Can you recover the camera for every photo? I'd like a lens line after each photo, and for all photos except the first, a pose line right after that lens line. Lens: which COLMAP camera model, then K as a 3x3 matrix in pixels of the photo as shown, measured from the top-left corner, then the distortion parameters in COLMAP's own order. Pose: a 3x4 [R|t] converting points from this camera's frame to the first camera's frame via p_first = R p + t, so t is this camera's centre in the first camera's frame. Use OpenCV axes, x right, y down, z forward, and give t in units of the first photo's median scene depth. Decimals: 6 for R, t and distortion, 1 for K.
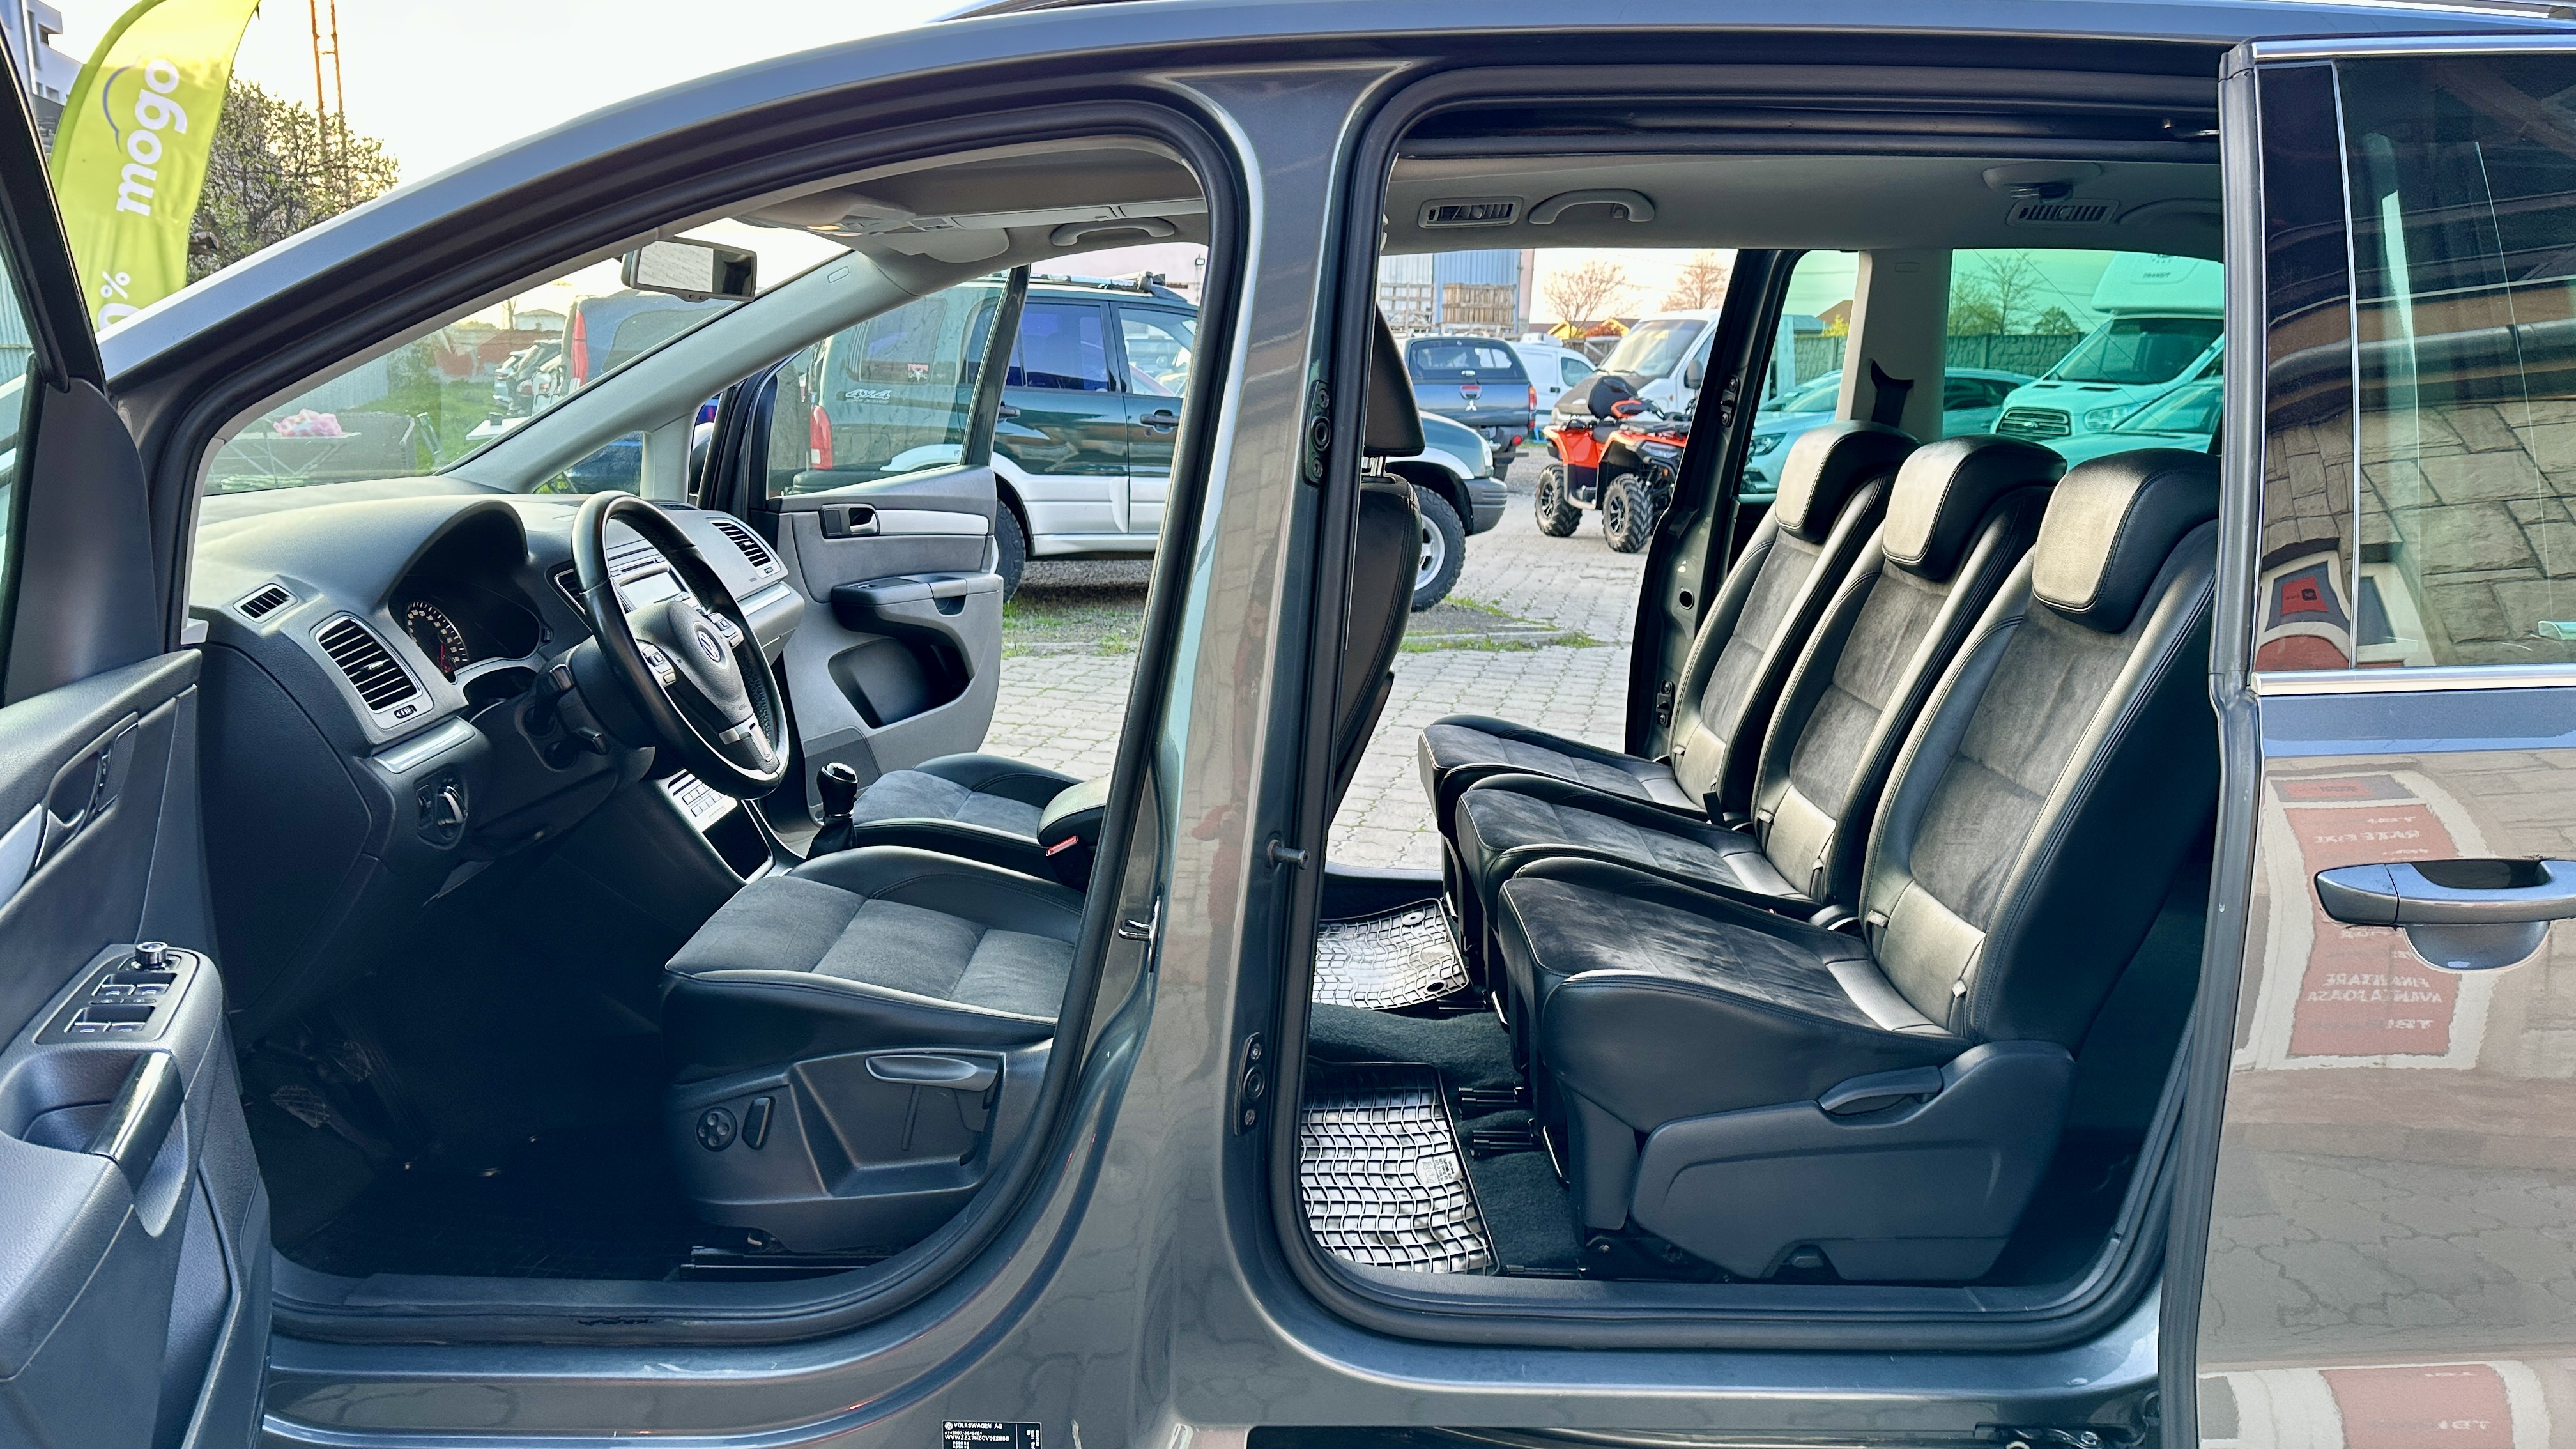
lens RADIAL K [[1816.7, 0, 1288.0], [0, 1816.7, 724.5], [0, 0, 1]] dist [0.099437, -0.122501]
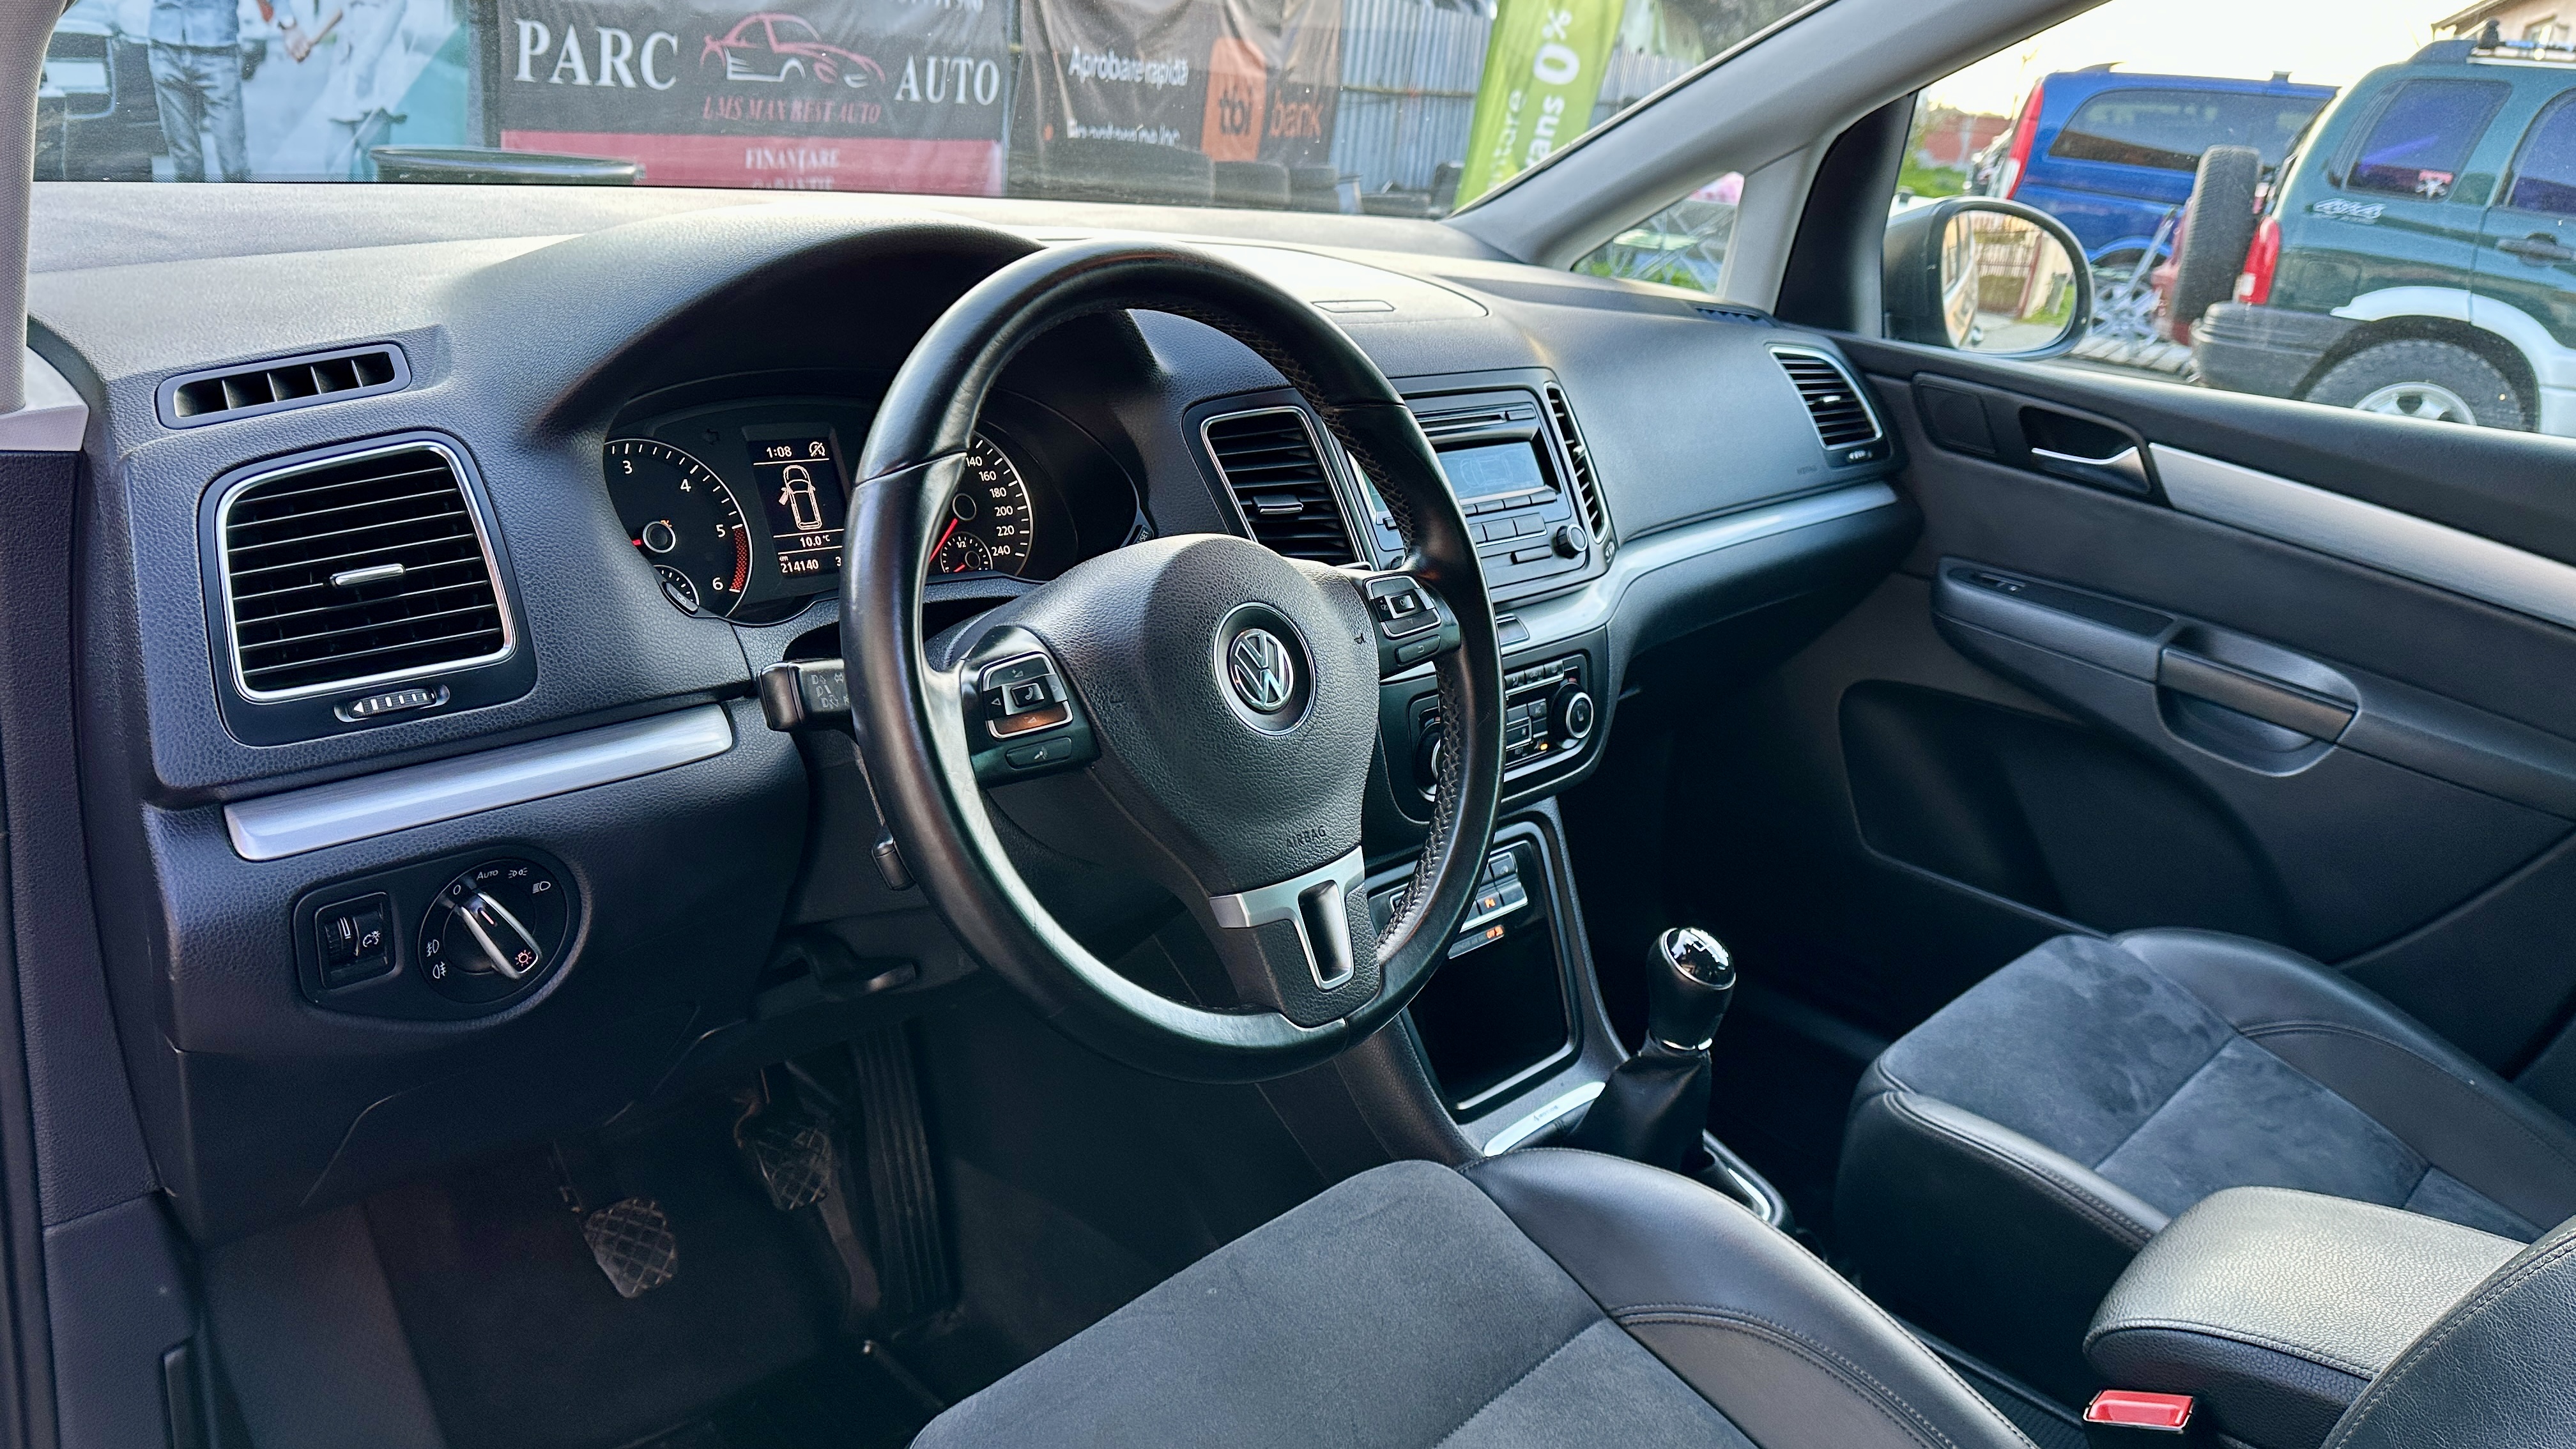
lens RADIAL K [[1816.7, 0, 1288.0], [0, 1816.7, 724.5], [0, 0, 1]] dist [0.099437, -0.122501]
pose [[0.727905, 0.279529, -0.626113, -0.021901], [-0.214472, 0.960130, 0.179312, -0.034523], [0.651273, 0.003761, 0.758834, 0.237463]]
